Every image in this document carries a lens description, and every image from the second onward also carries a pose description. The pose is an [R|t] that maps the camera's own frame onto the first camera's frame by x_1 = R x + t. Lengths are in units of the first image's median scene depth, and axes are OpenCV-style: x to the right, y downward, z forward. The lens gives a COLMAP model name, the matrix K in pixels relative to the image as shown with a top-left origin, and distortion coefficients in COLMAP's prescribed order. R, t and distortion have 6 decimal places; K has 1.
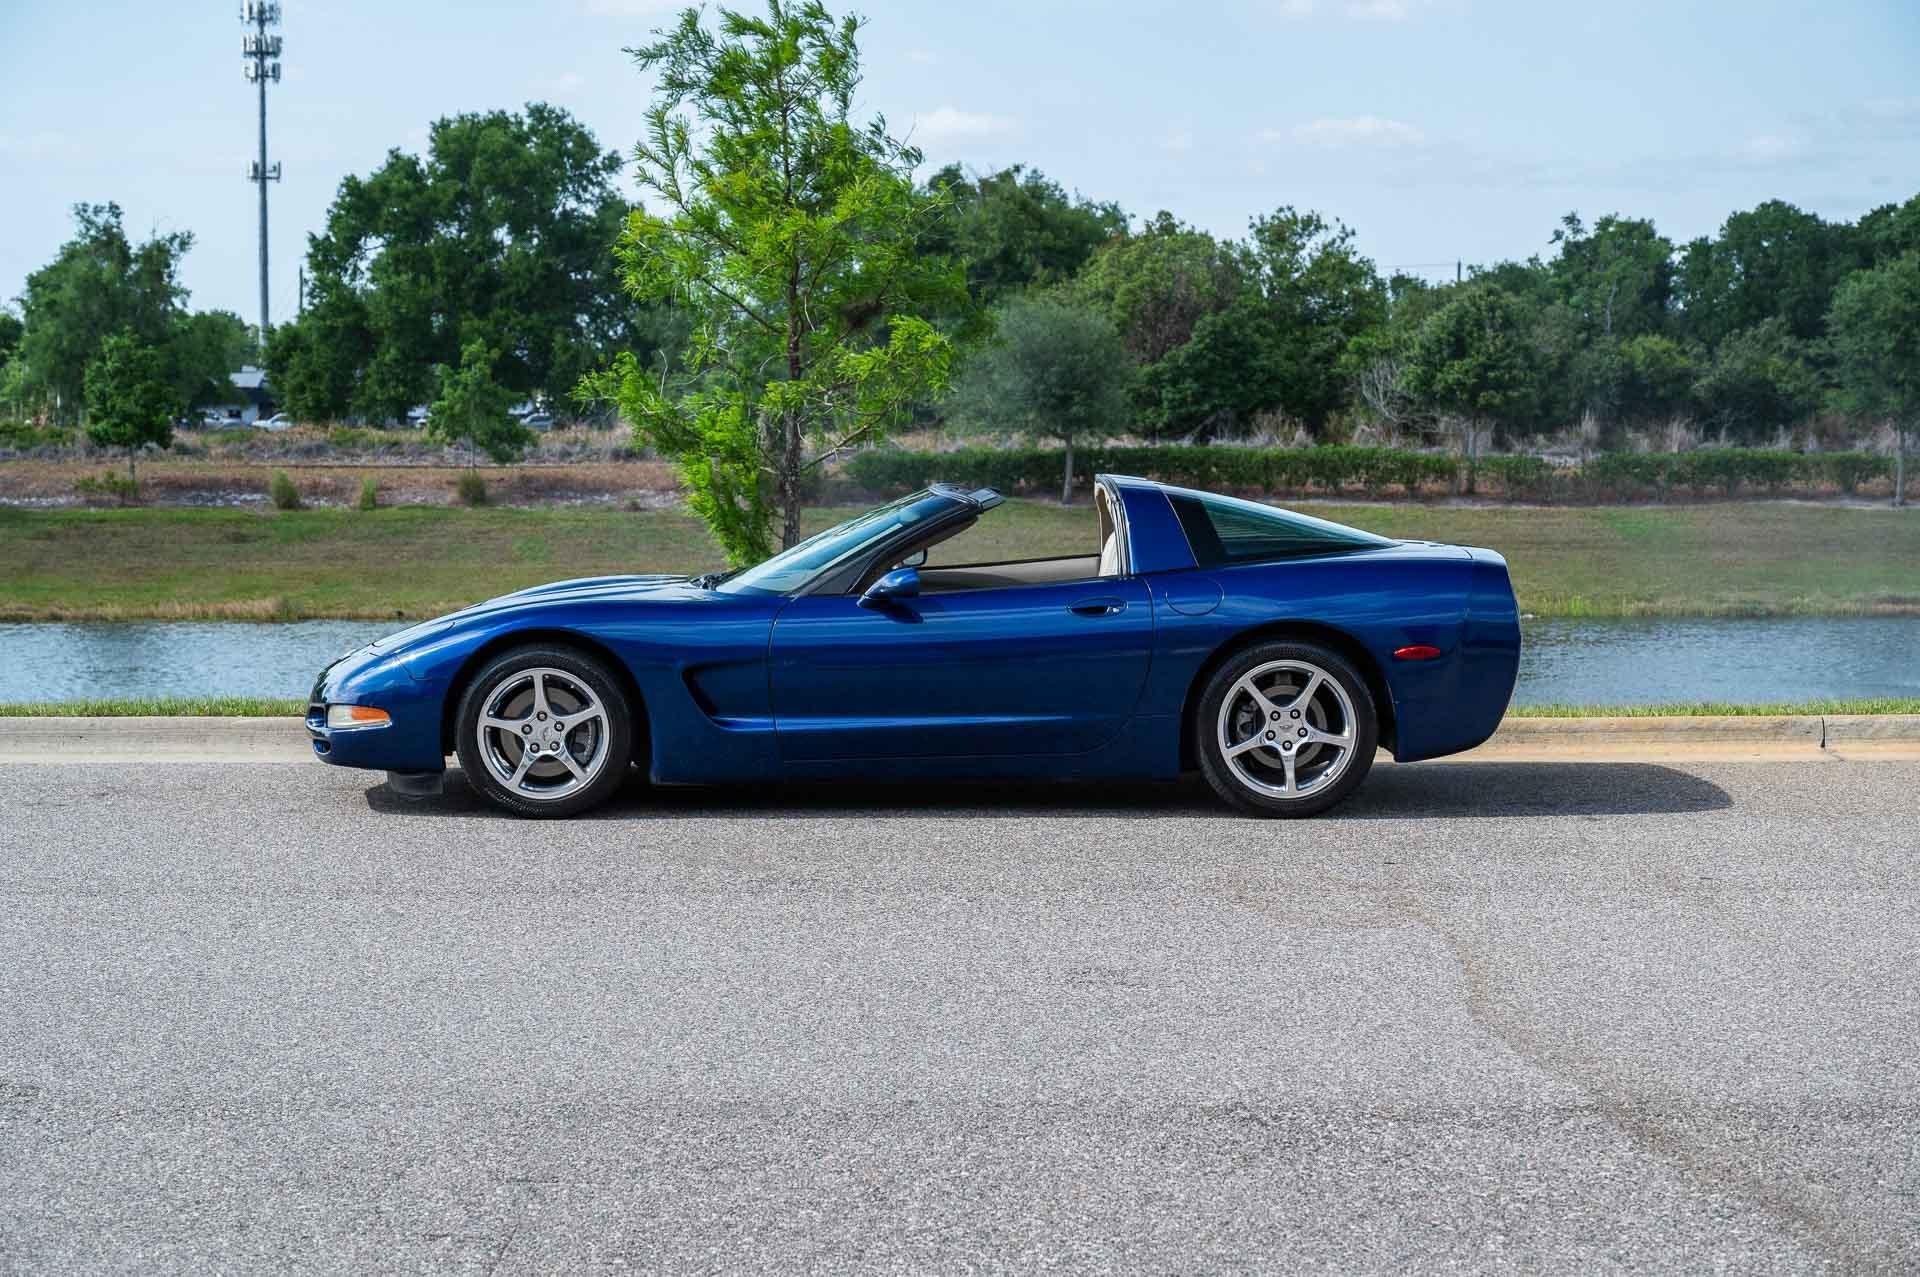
lens RADIAL K [[3938.8, 0, 952.4], [0, 3938.8, 631.3], [0, 0, 1]] dist [0.013882, -0.012674]
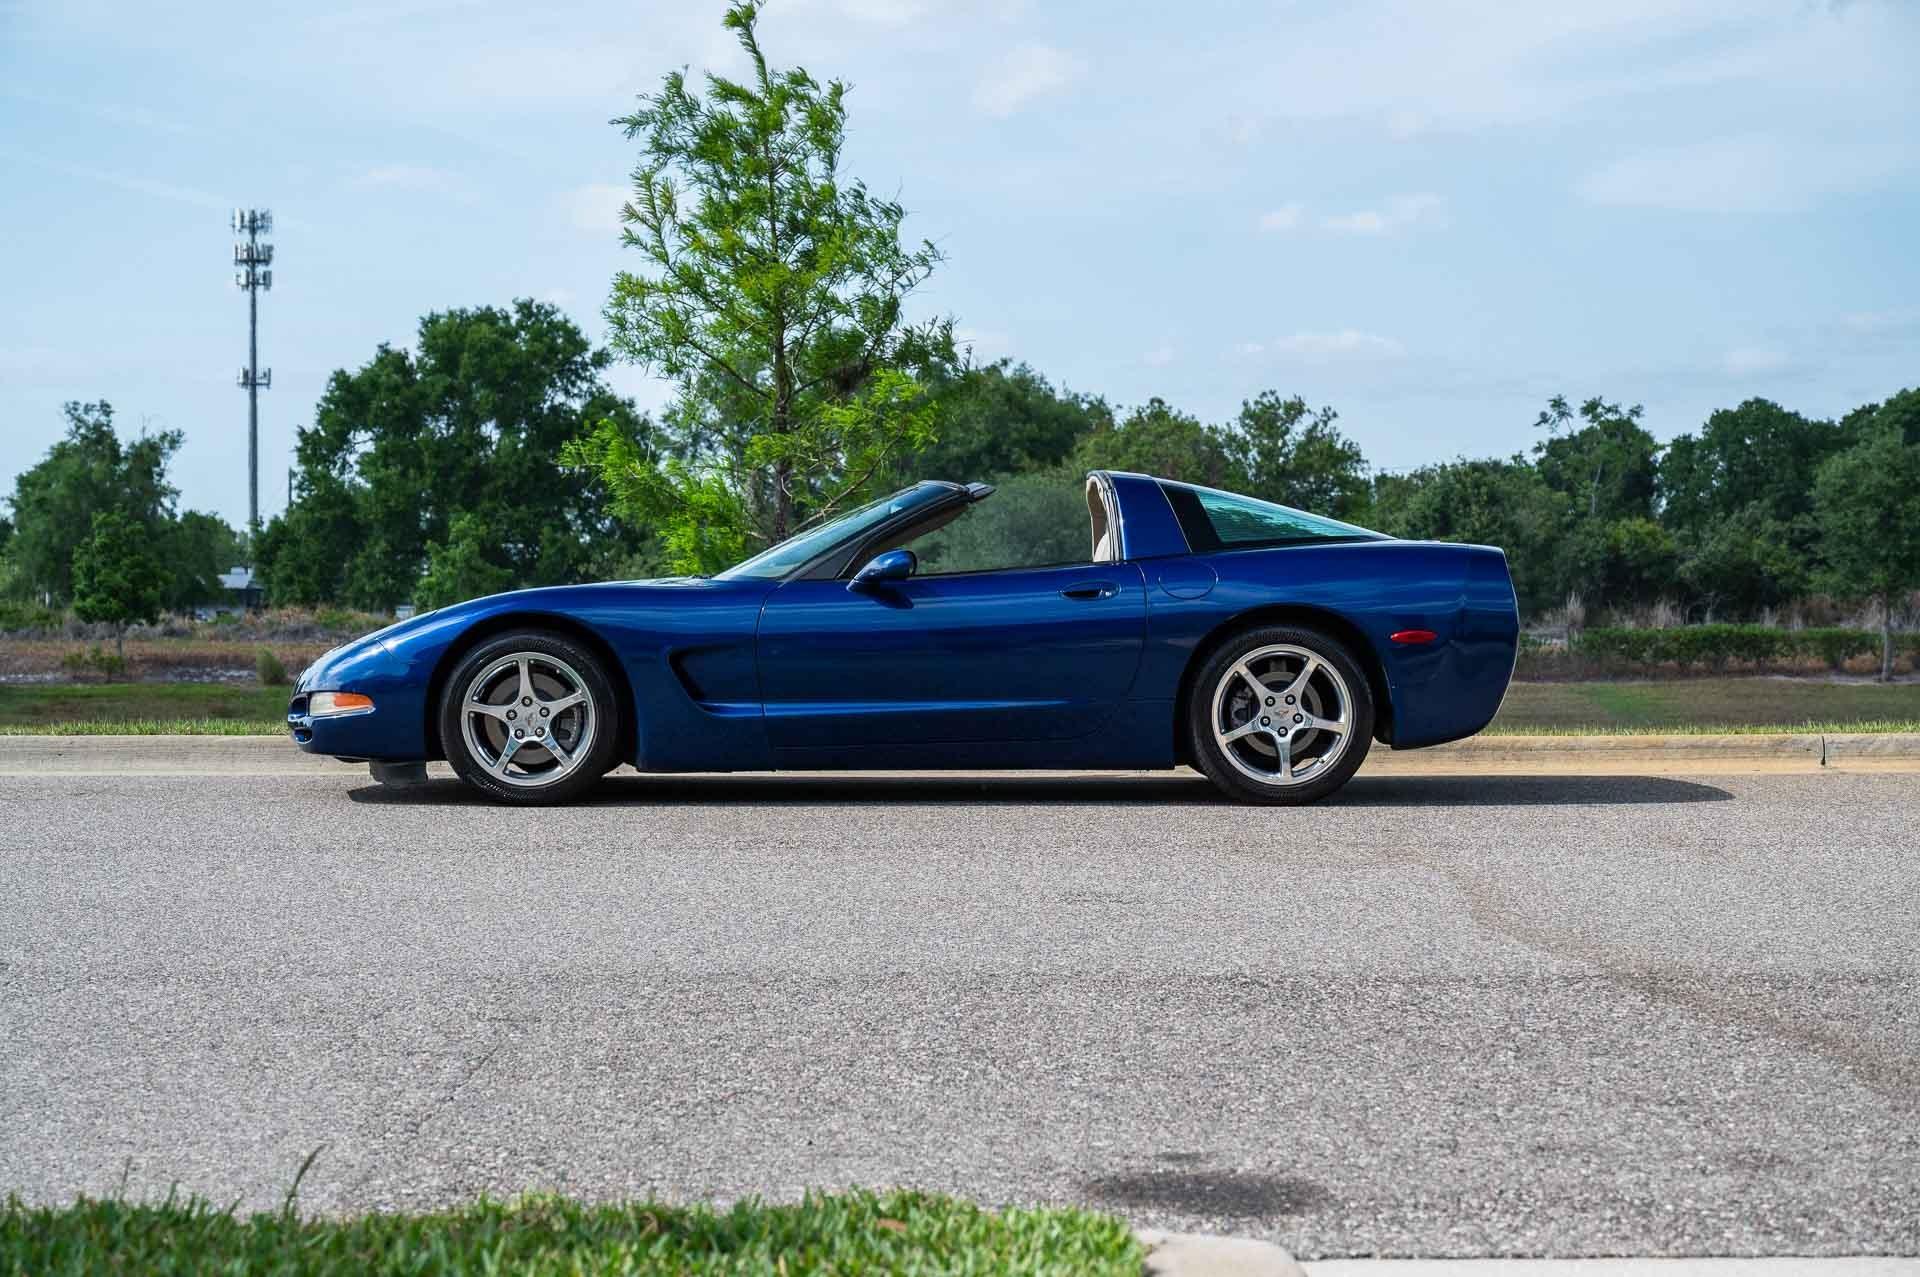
lens RADIAL K [[3930.9, 0, 944.8], [0, 3930.9, 639.3], [0, 0, 1]] dist [0.029564, -0.153740]
pose [[0.999999, -0.000077, 0.001565, -0.000169], [0.000158, 0.998669, -0.051578, 0.008711], [-0.001559, 0.051578, 0.998668, 0.002385]]
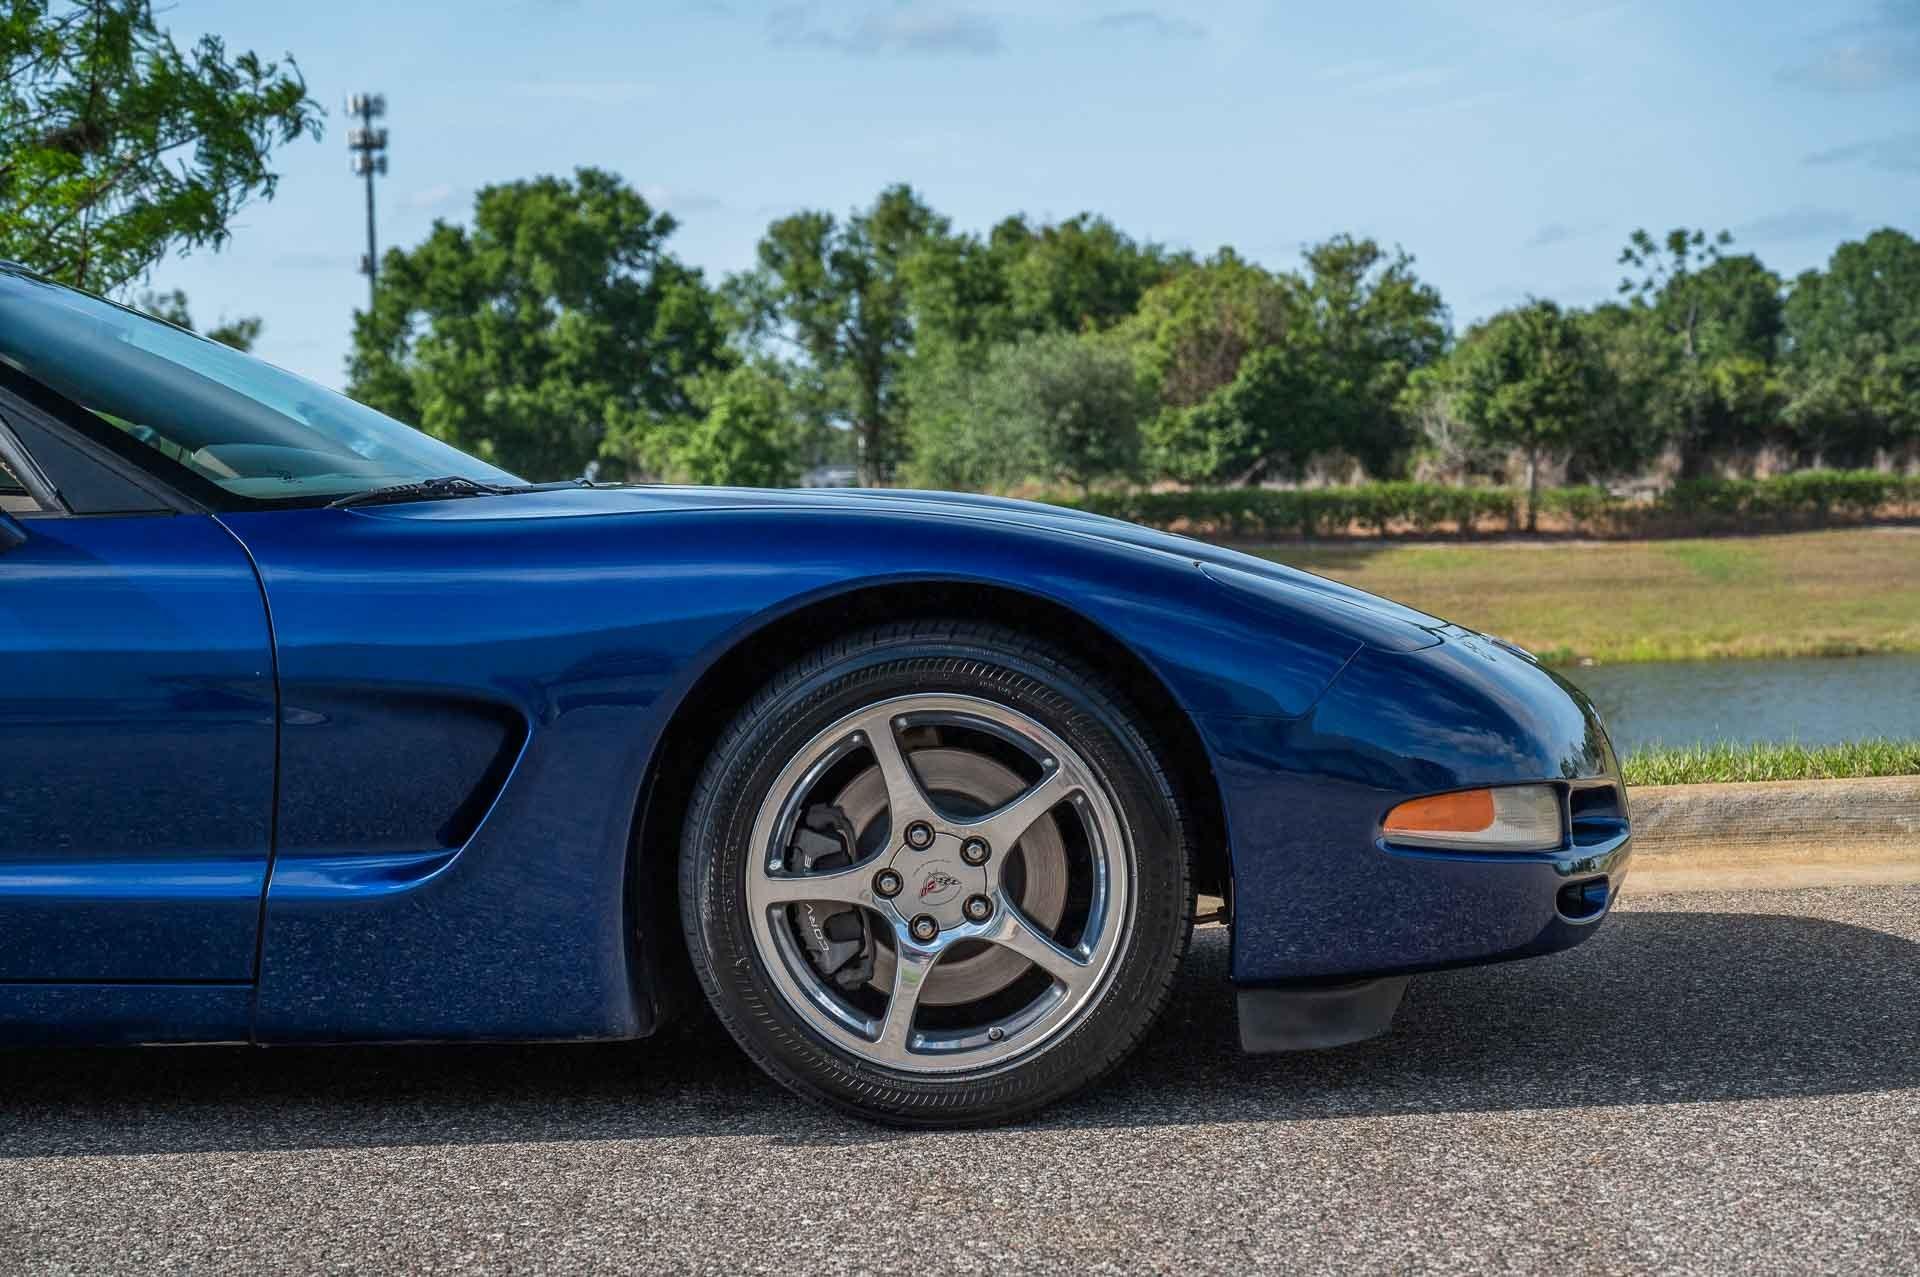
lens RADIAL K [[3882.9, 0, 945.9], [0, 3882.9, 640.3], [0, 0, 1]] dist [0.008885, 0.136166]
pose [[0.998780, -0.030428, -0.038905, 0.030368], [0.029775, 0.999407, -0.017275, 0.001752], [0.039408, 0.016095, 0.999094, 0.098934]]
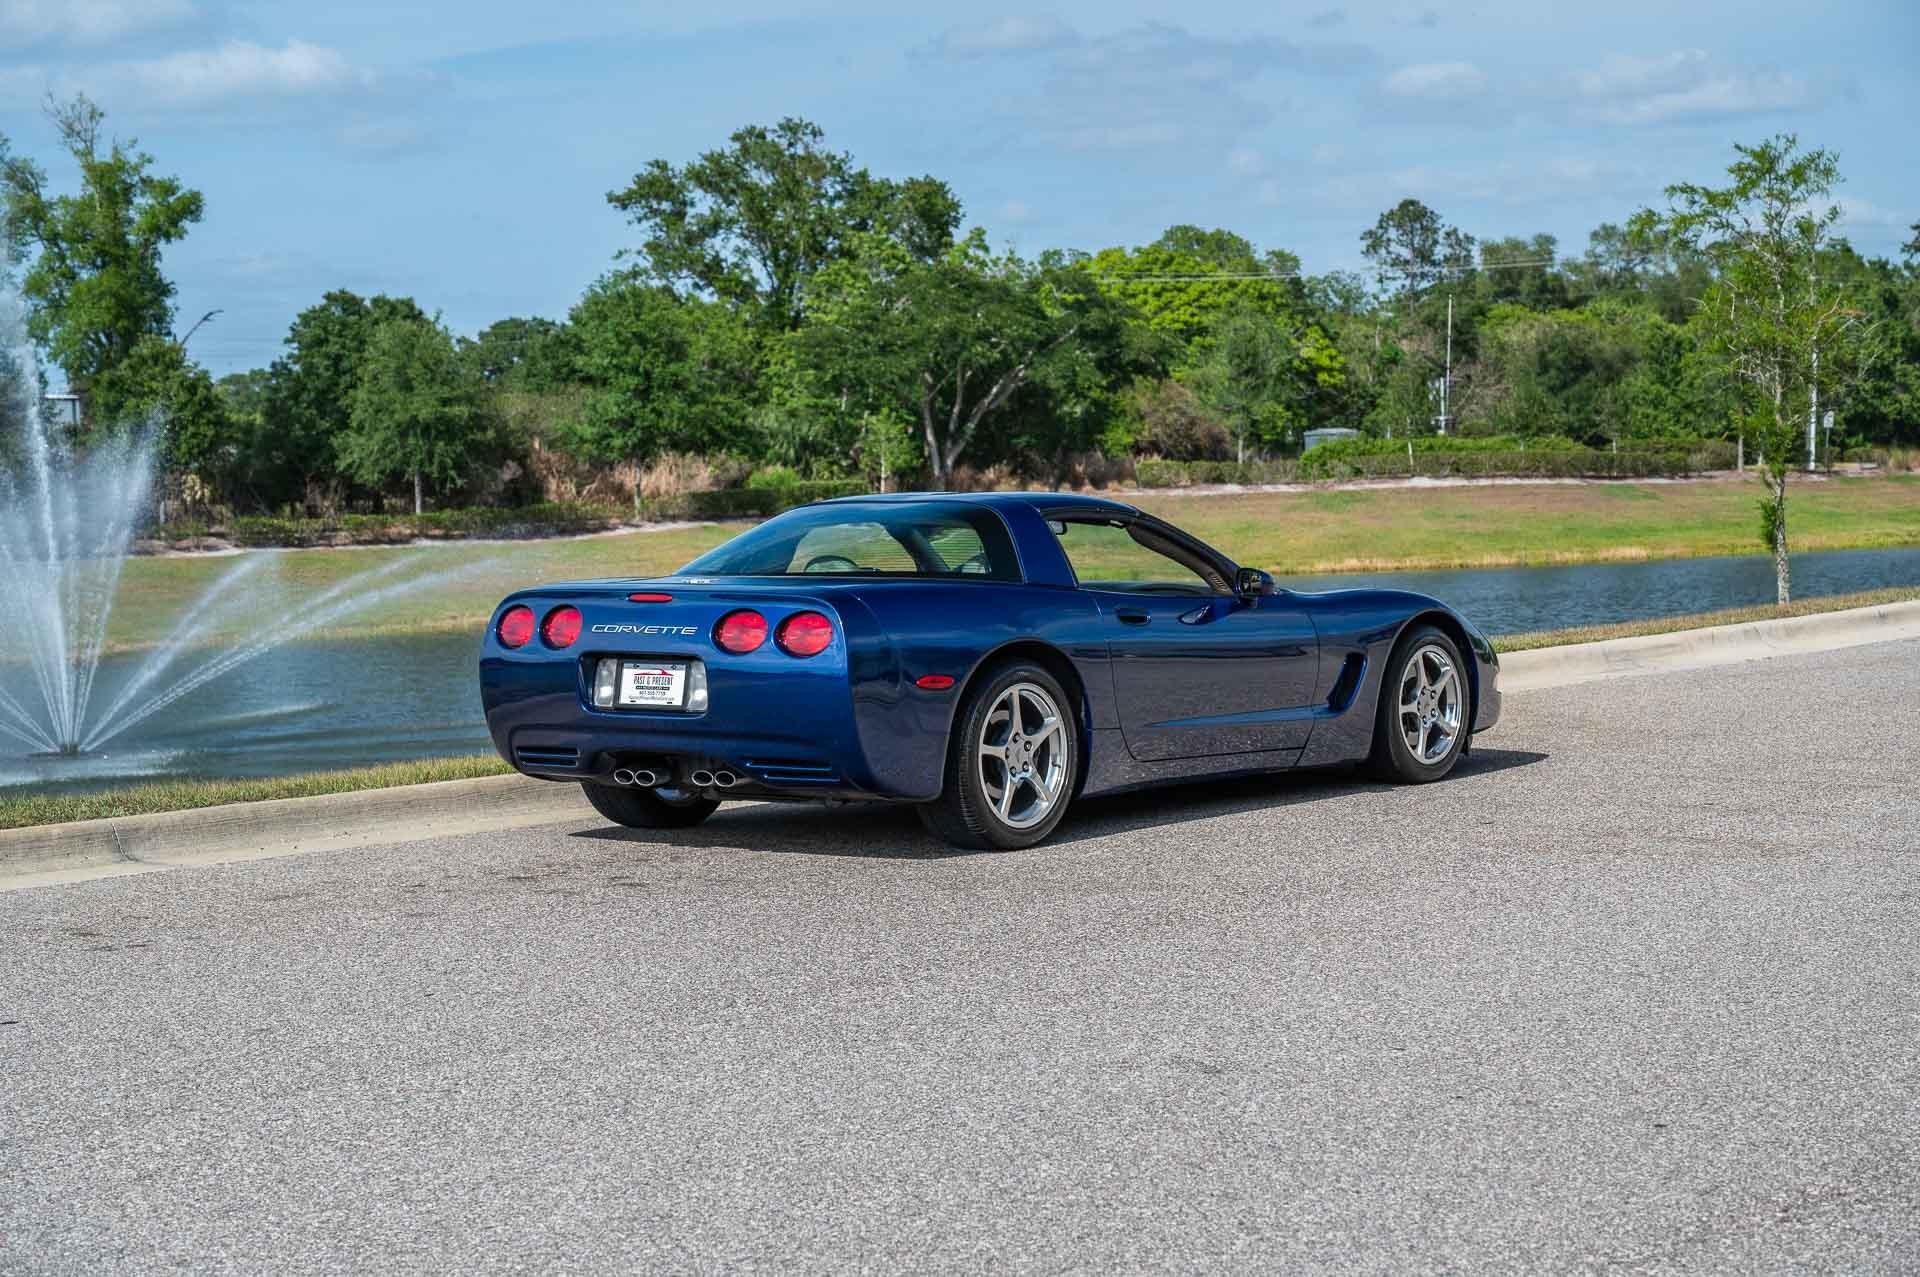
lens RADIAL K [[3891.9, 0, 960.0], [0, 3891.9, 638.5], [0, 0, 1]] dist [0.036444, -0.181923]
pose [[0.622927, -0.054040, 0.780411, -0.114614], [0.075477, 0.997109, 0.008799, -0.001729], [-0.778630, 0.053421, 0.625205, 0.062086]]
